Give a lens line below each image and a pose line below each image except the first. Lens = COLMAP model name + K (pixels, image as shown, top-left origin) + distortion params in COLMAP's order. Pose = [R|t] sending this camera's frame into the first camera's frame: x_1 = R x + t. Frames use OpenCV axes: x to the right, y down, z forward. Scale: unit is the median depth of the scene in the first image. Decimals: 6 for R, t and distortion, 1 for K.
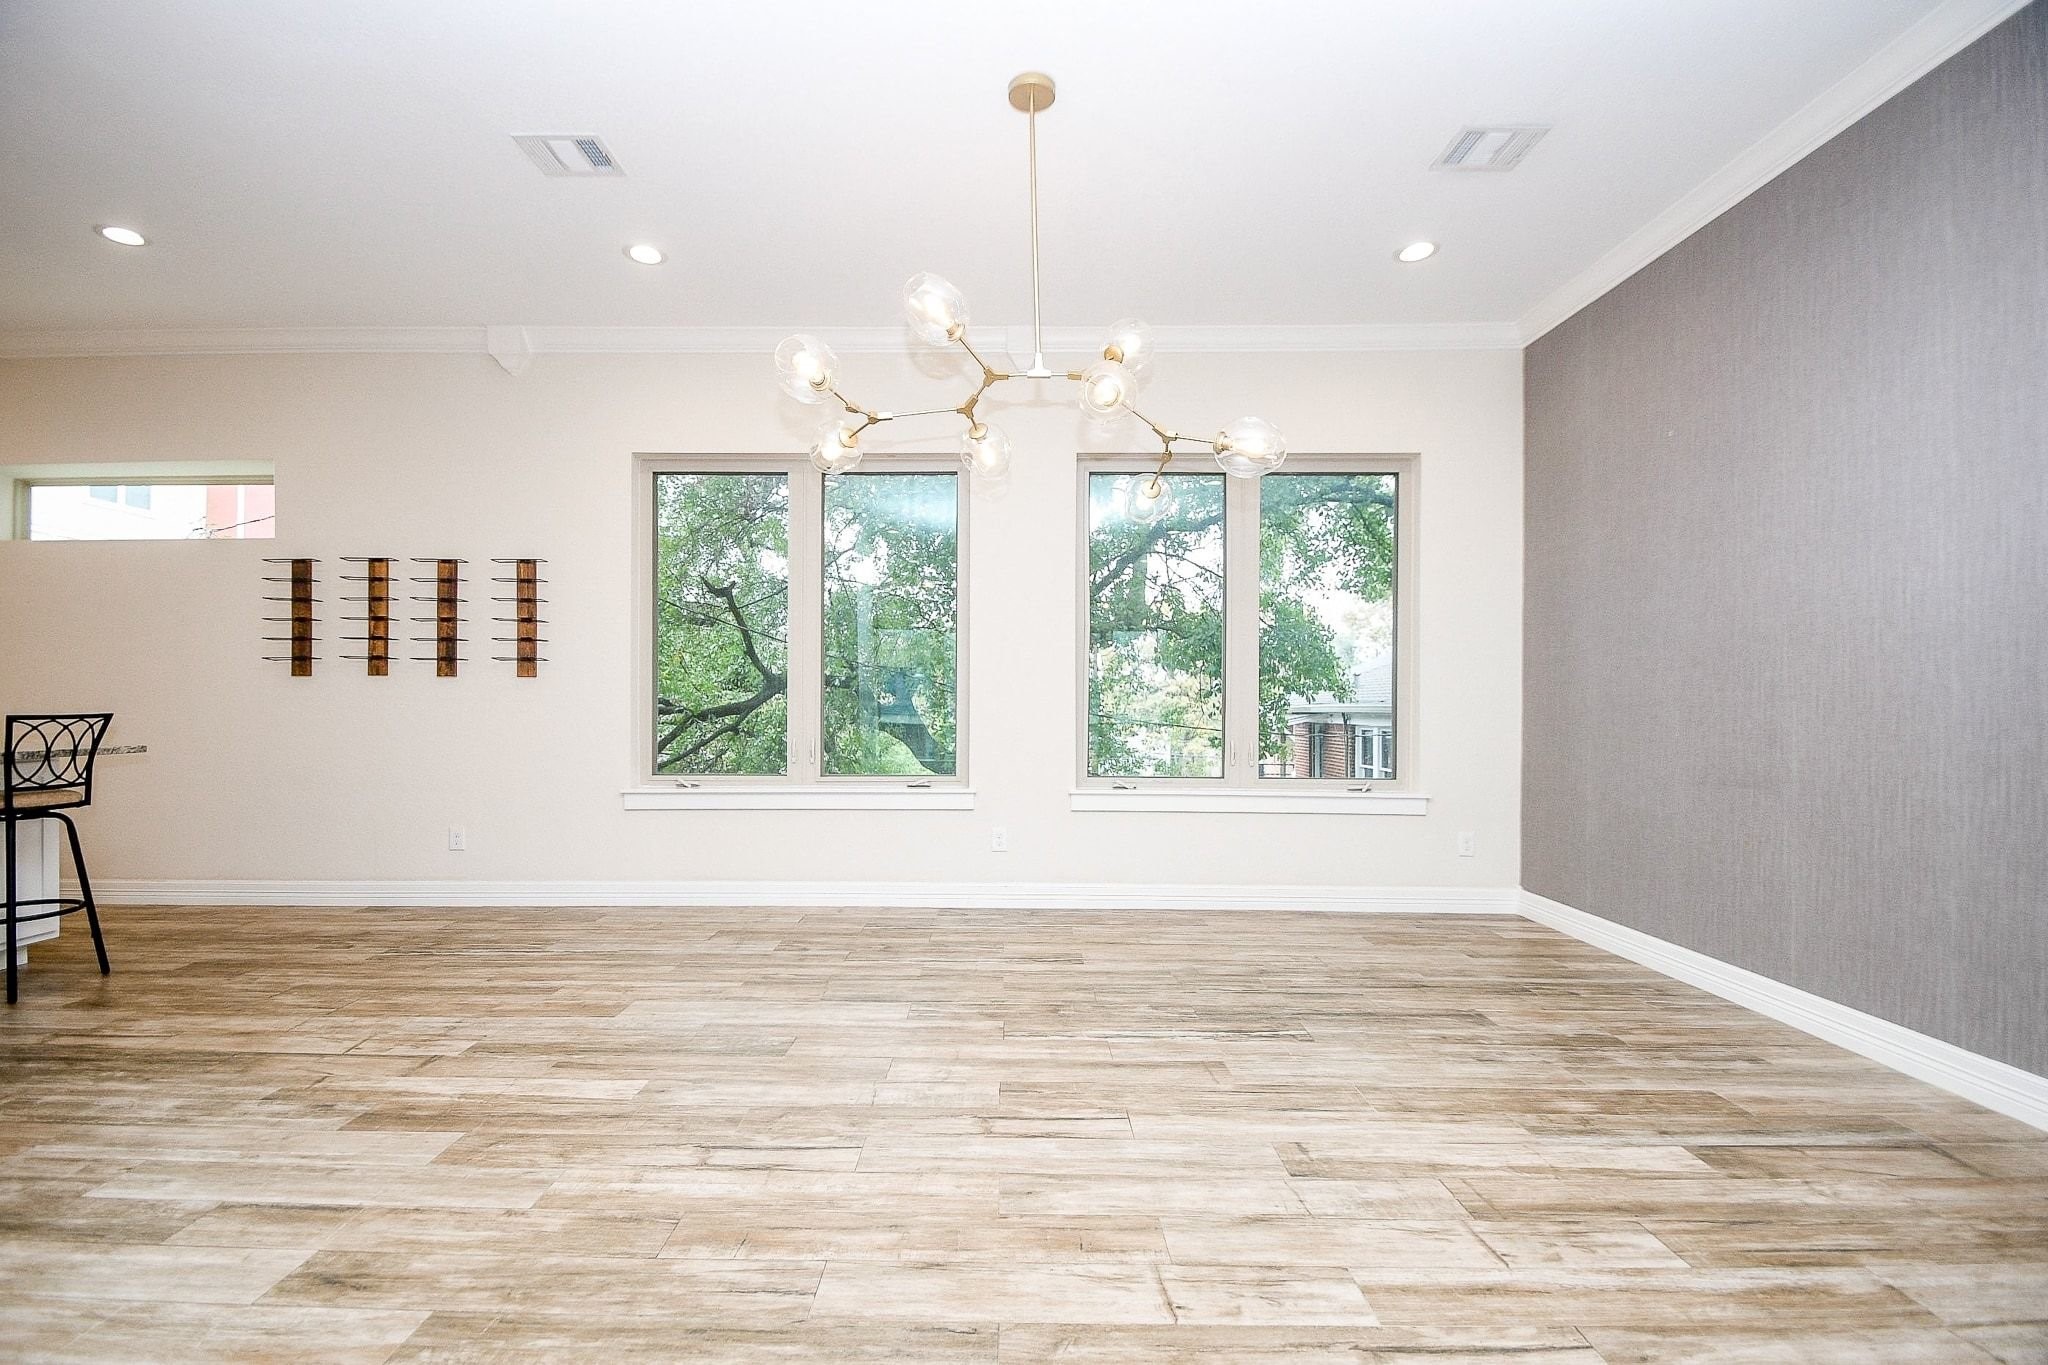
lens RADIAL K [[897.7, 0, 992.3], [0, 897.7, 699.7], [0, 0, 1]] dist [0.007527, -0.008453]
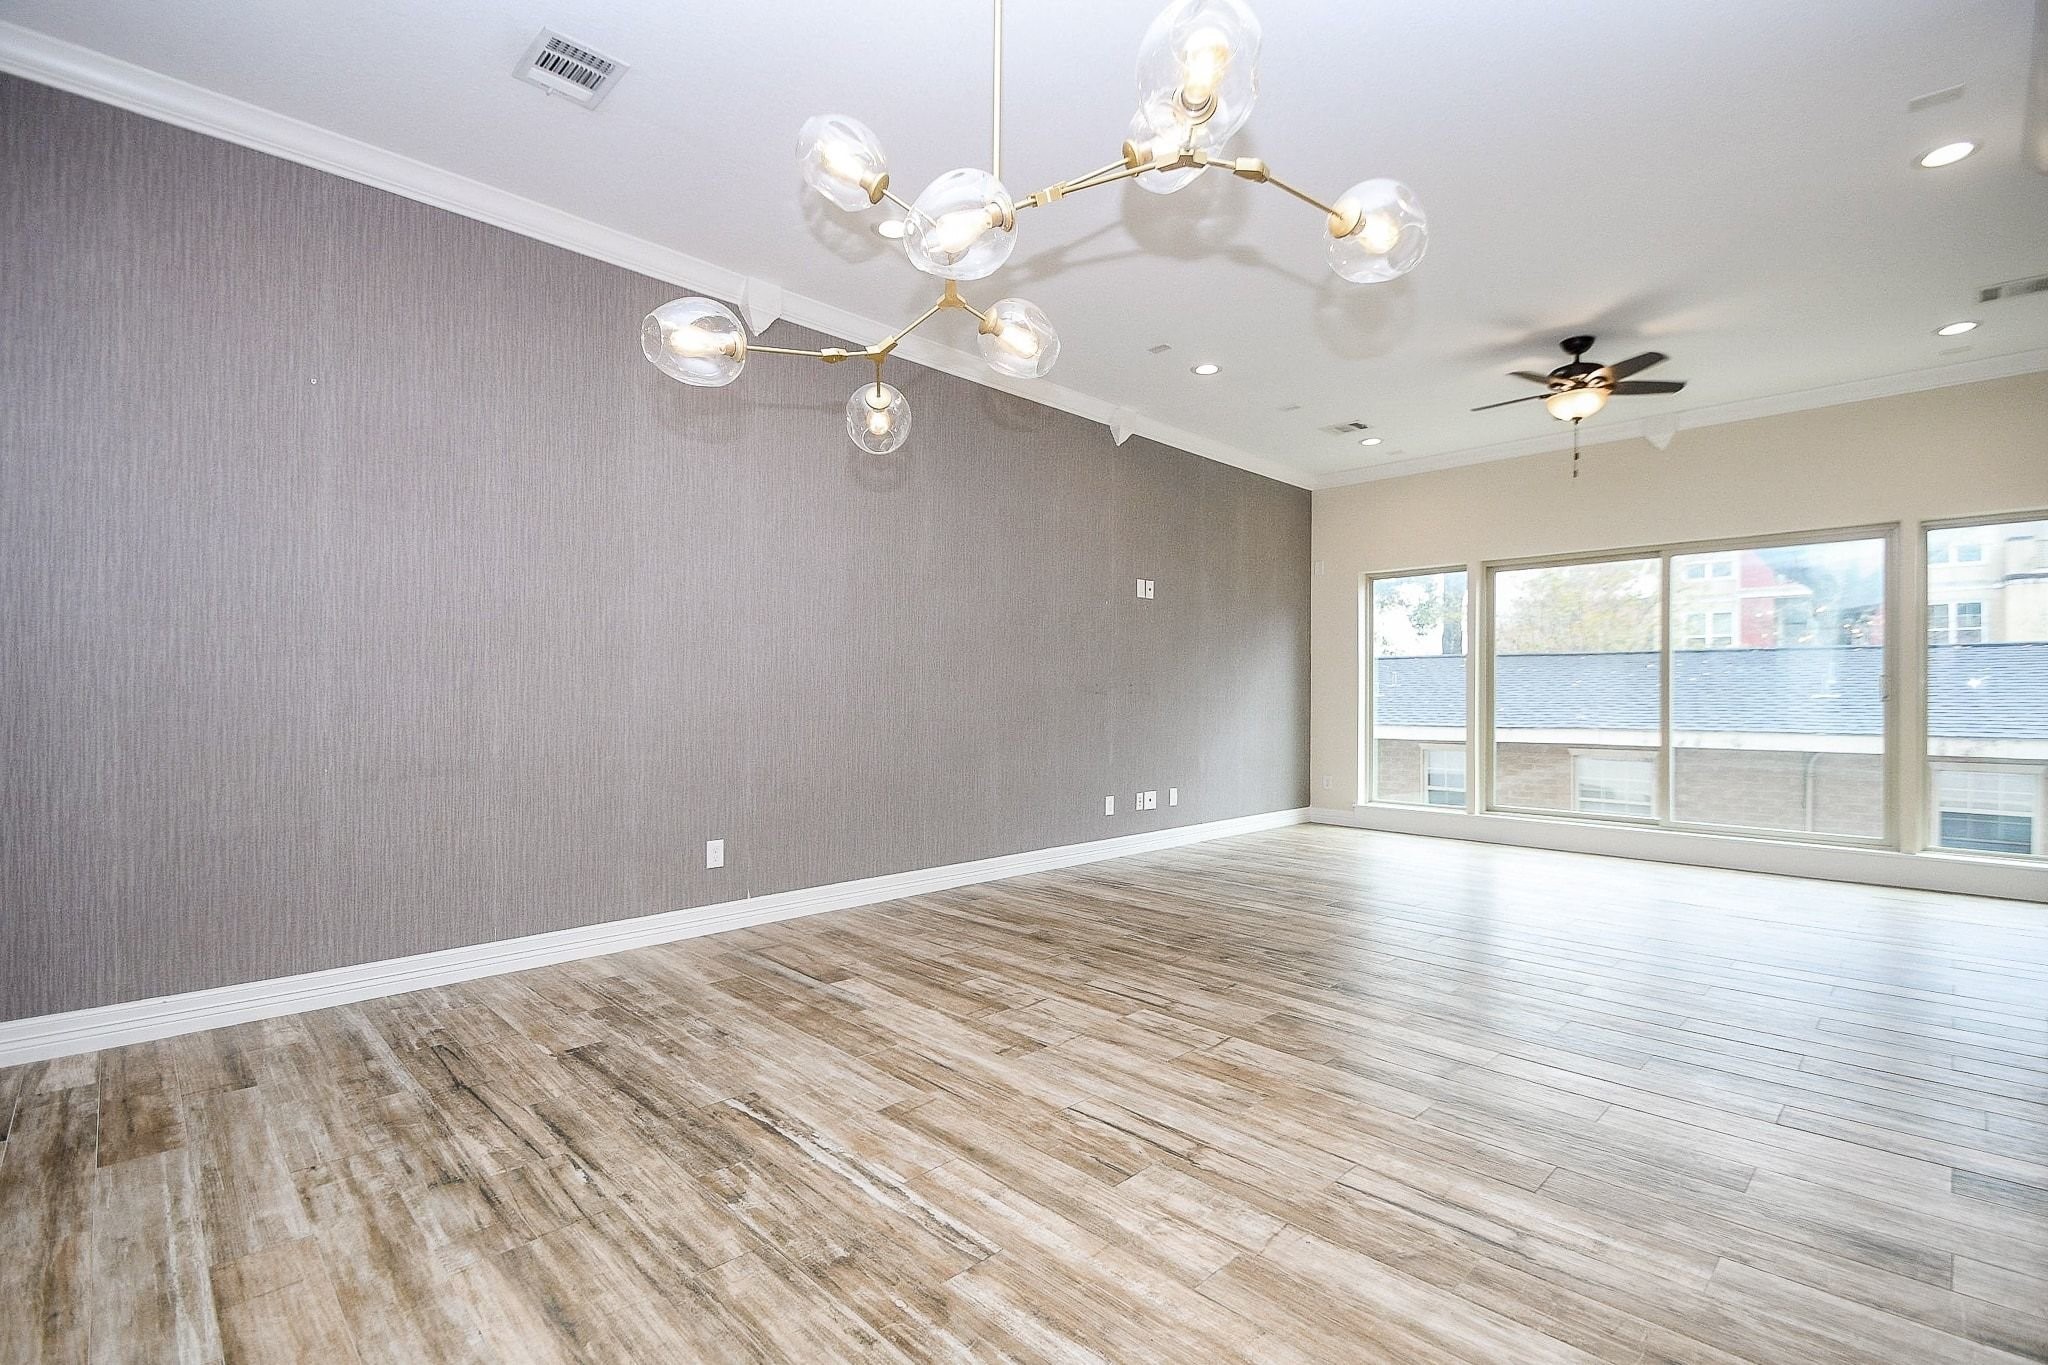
lens RADIAL K [[897.7, 0, 1024.7], [0, 897.7, 684.9], [0, 0, 1]] dist [0.007527, -0.008453]
pose [[-0.712402, 0.002461, 0.701767, -0.385379], [-0.009514, 0.999868, -0.013164, -0.001091], [-0.701707, -0.016055, -0.712285, 1.280759]]
